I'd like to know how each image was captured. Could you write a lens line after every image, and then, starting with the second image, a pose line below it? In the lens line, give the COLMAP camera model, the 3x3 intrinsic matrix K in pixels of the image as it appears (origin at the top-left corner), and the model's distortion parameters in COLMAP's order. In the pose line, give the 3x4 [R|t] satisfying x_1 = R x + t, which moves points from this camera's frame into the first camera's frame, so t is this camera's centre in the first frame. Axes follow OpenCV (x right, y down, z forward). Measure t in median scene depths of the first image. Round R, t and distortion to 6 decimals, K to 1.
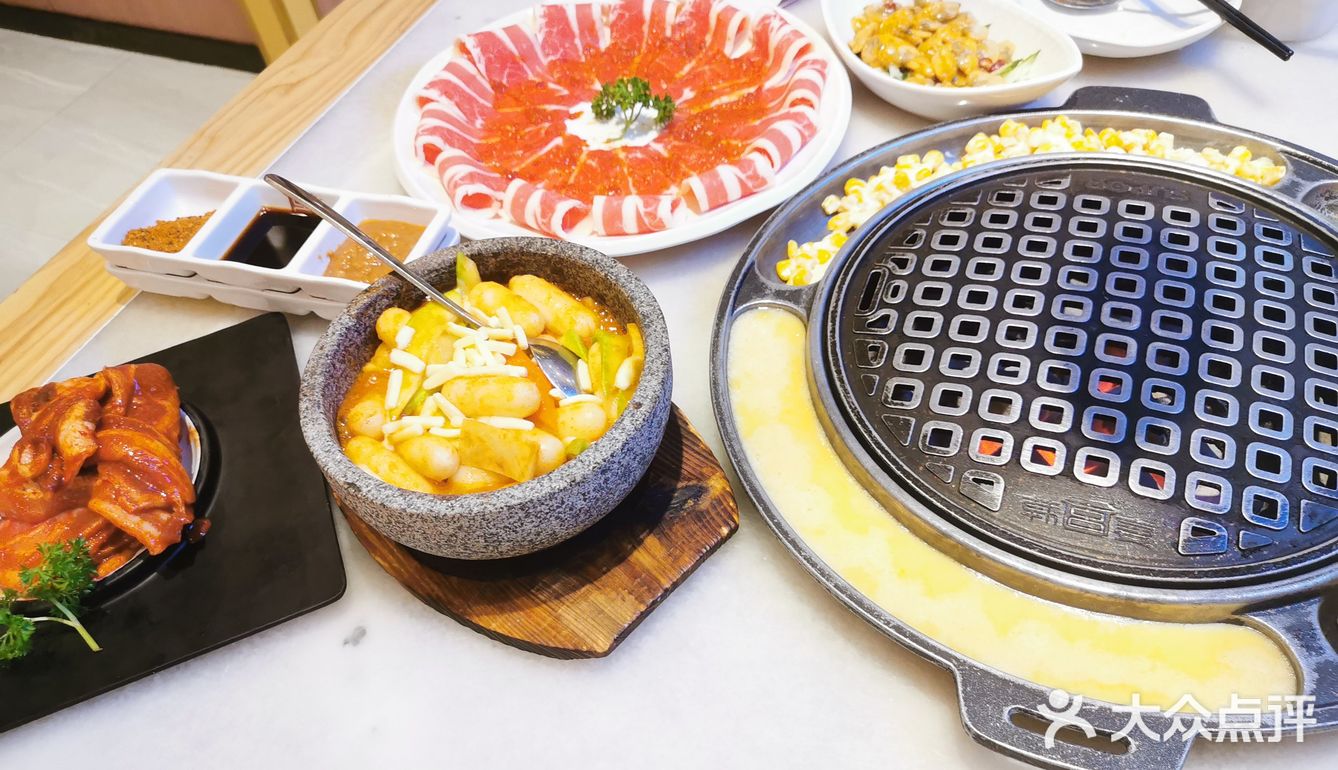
lens RADIAL K [[977.0, 0, 683.6], [0, 977.0, 383.6], [0, 0, 1]] dist [0.030309, 0.000463]
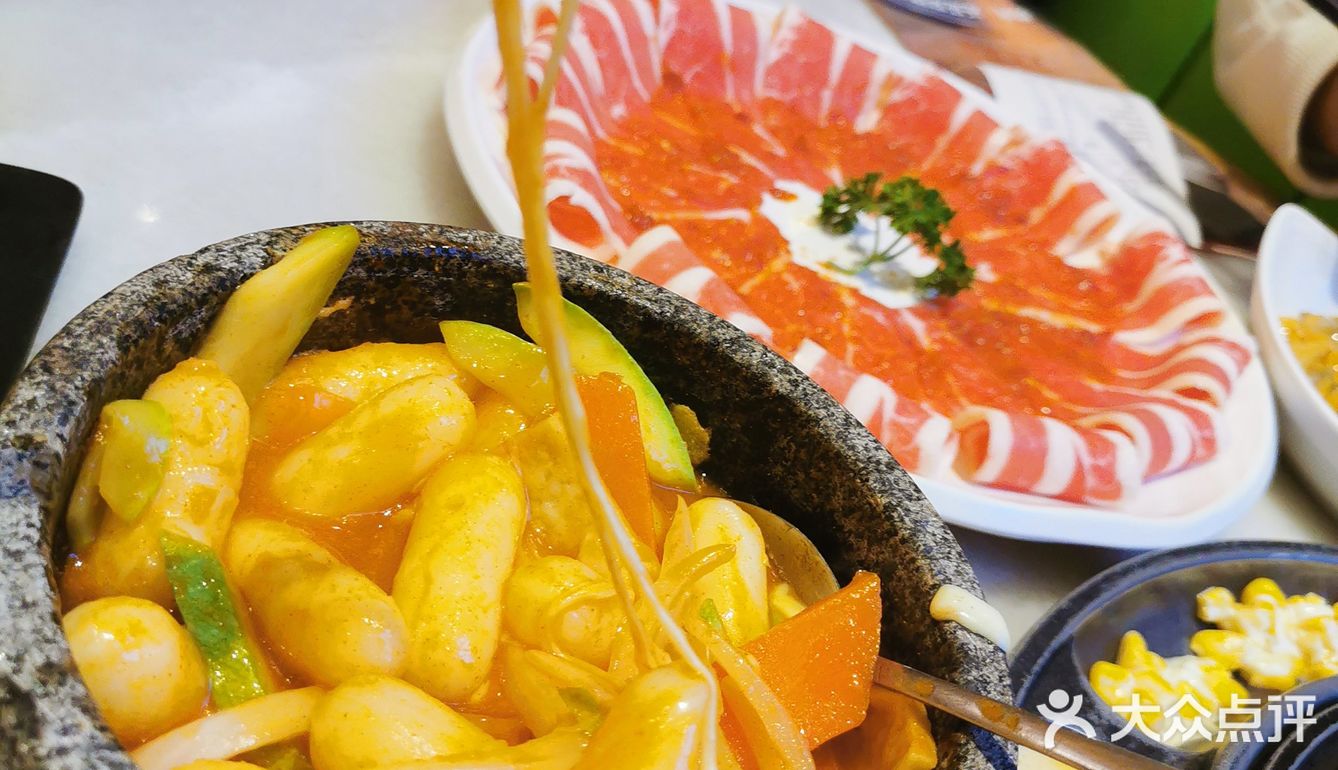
lens RADIAL K [[1348.8, 0, 669.0], [0, 1348.8, 385.0], [0, 0, 1]] dist [0.010710, 0.000073]
pose [[0.857786, 0.512271, 0.042209, -0.149946], [-0.488144, 0.837594, -0.245257, 0.018274], [-0.160993, 0.189774, 0.968539, 0.352925]]
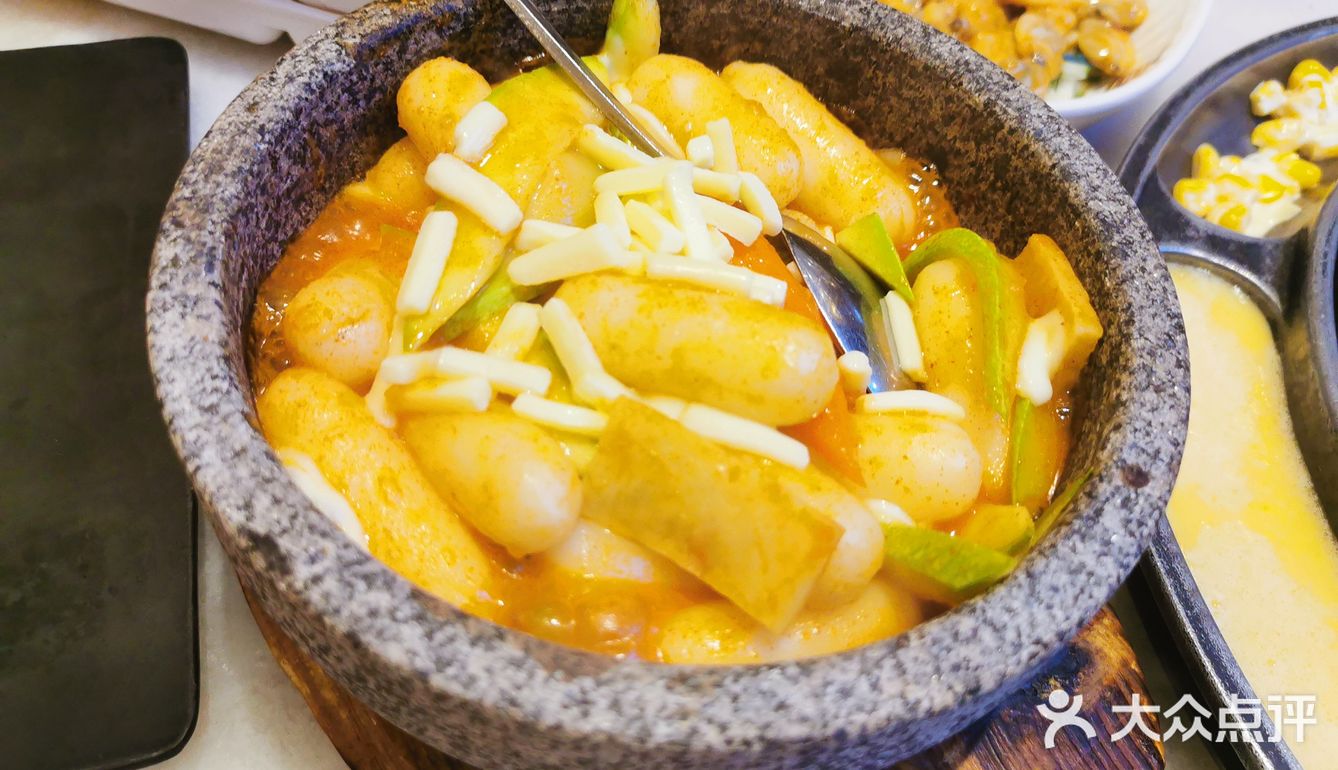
lens RADIAL K [[996.5, 0, 669.0], [0, 996.5, 385.0], [0, 0, 1]] dist [0.003914, -0.007364]
pose [[0.972596, 0.220604, 0.073418, -0.156890], [-0.225755, 0.971569, 0.071331, 0.002279], [-0.055595, -0.085951, 0.994747, 0.433177]]
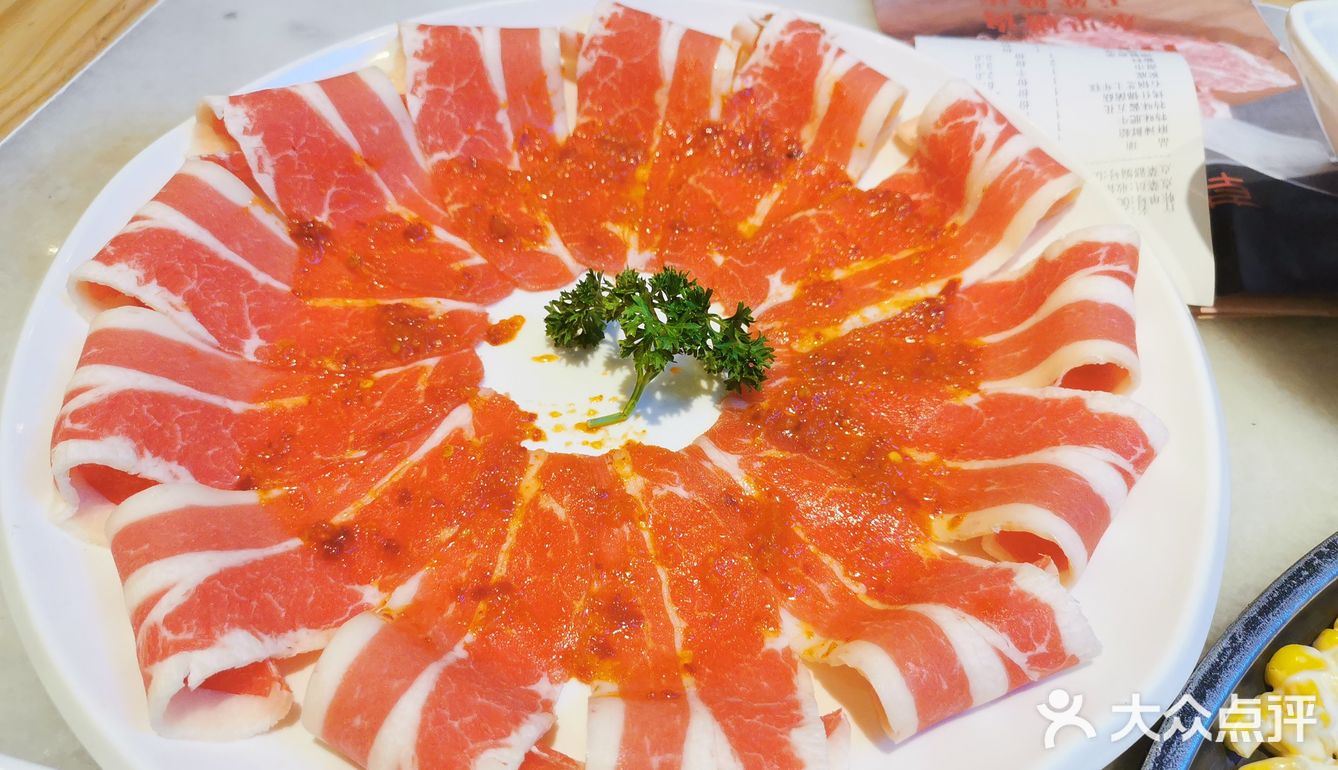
lens RADIAL K [[996.5, 0, 669.0], [0, 996.5, 385.0], [0, 0, 1]] dist [0.003914, -0.007364]
pose [[0.991772, 0.024334, 0.125683, -0.099640], [-0.034236, 0.996425, 0.077236, -0.303827], [-0.123354, -0.080903, 0.989059, 0.621443]]
